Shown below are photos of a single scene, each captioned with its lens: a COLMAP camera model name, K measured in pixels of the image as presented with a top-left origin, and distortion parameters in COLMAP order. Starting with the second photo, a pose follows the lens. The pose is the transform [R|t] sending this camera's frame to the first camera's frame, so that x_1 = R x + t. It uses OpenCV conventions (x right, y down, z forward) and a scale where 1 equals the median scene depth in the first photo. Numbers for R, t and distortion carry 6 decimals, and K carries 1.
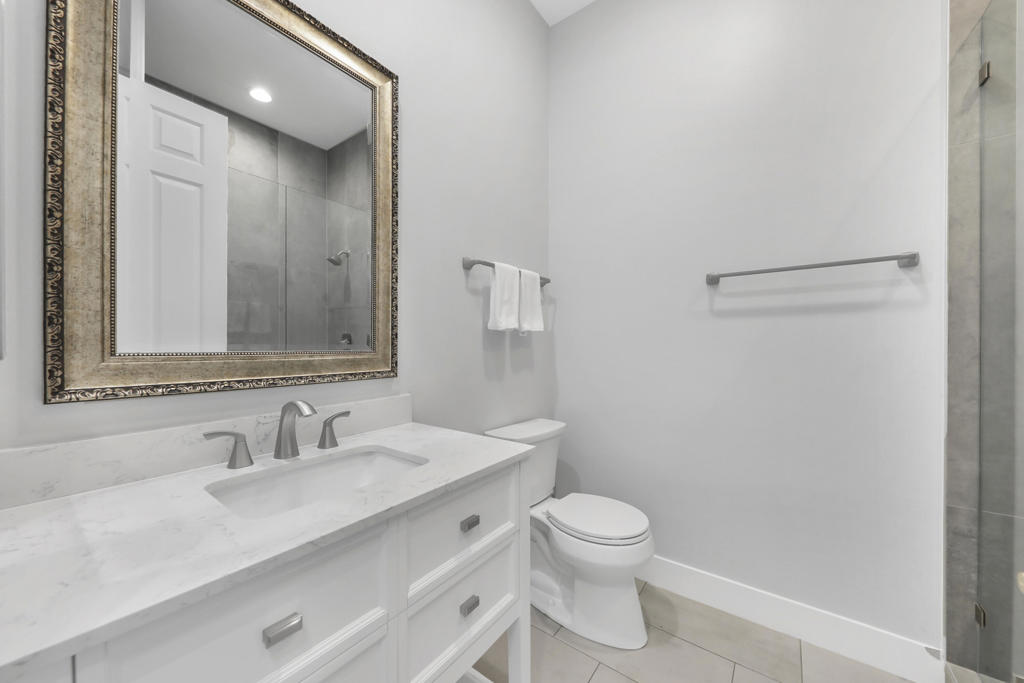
lens RADIAL K [[361.1, 0, 514.6], [0, 361.1, 344.9], [0, 0, 1]] dist [0.003397, 0.000166]
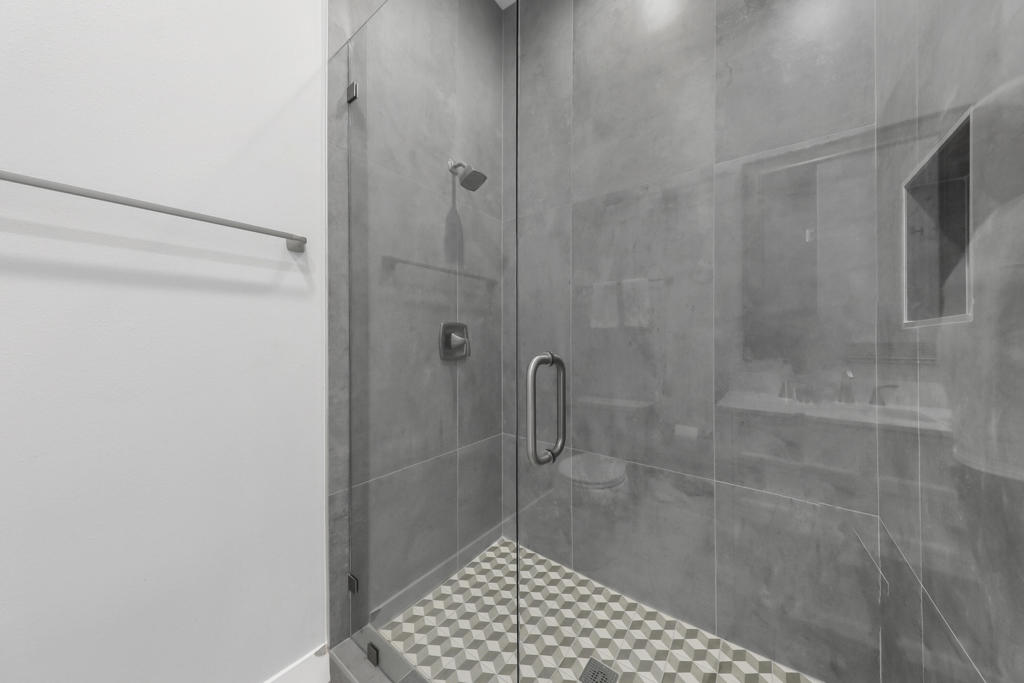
lens RADIAL K [[329.9, 0, 514.9], [0, 329.9, 342.8], [0, 0, 1]] dist [-0.000469, -0.000074]
pose [[-0.000239, -0.003496, 0.999994, 0.276395], [0.001711, 0.999992, 0.003496, 0.012912], [-0.999999, 0.001712, -0.000233, 0.490559]]
